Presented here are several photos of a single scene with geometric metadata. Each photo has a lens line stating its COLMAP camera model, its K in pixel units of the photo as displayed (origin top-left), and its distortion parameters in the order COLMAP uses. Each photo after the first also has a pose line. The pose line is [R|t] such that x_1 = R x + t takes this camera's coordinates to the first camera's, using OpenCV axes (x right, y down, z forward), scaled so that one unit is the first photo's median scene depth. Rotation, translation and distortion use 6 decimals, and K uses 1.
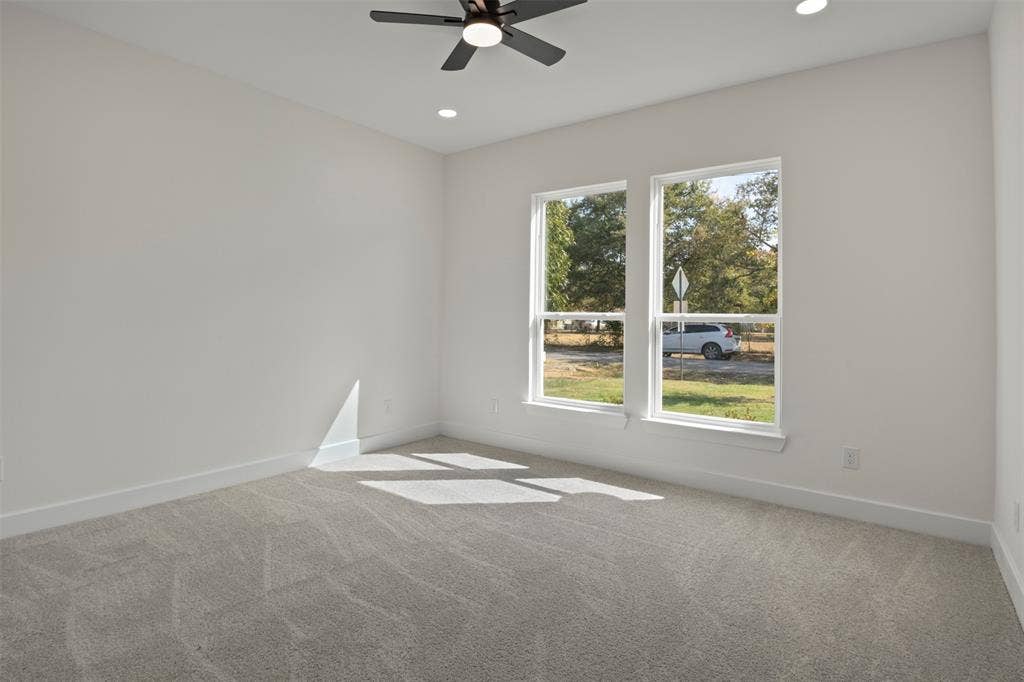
lens RADIAL K [[521.0, 0, 508.9], [0, 521.0, 316.6], [0, 0, 1]] dist [-0.000435, -0.000041]
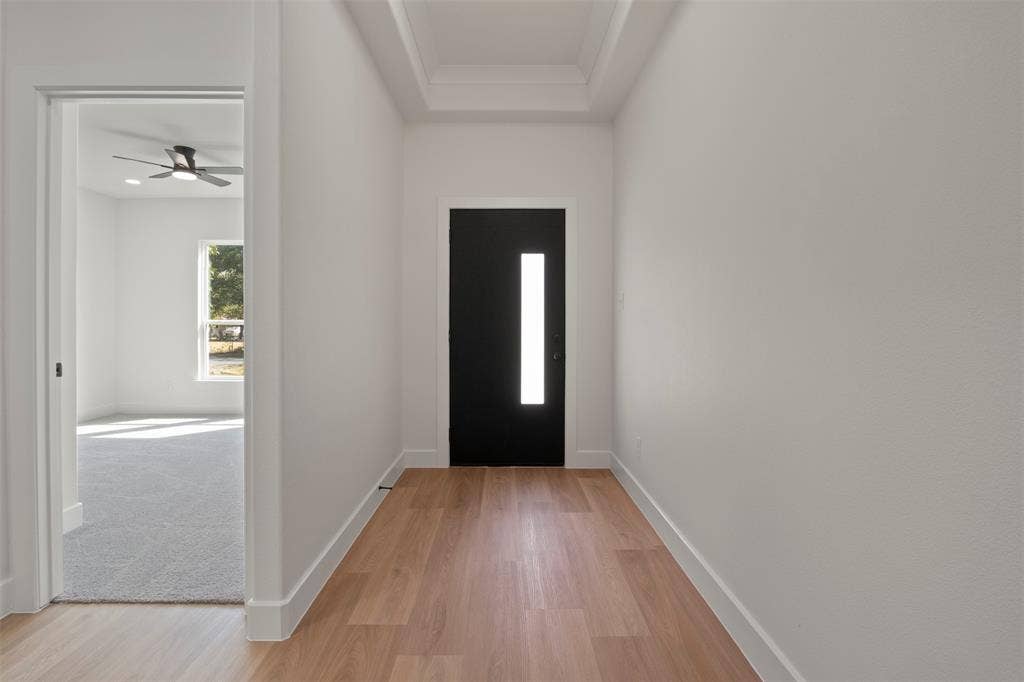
lens RADIAL K [[521.0, 0, 508.9], [0, 521.0, 316.6], [0, 0, 1]] dist [-0.000435, -0.000041]
pose [[0.798116, -0.002394, 0.602499, -0.140859], [0.009528, 0.999917, -0.008648, 0.002183], [-0.602429, 0.012642, 0.798073, -0.686507]]
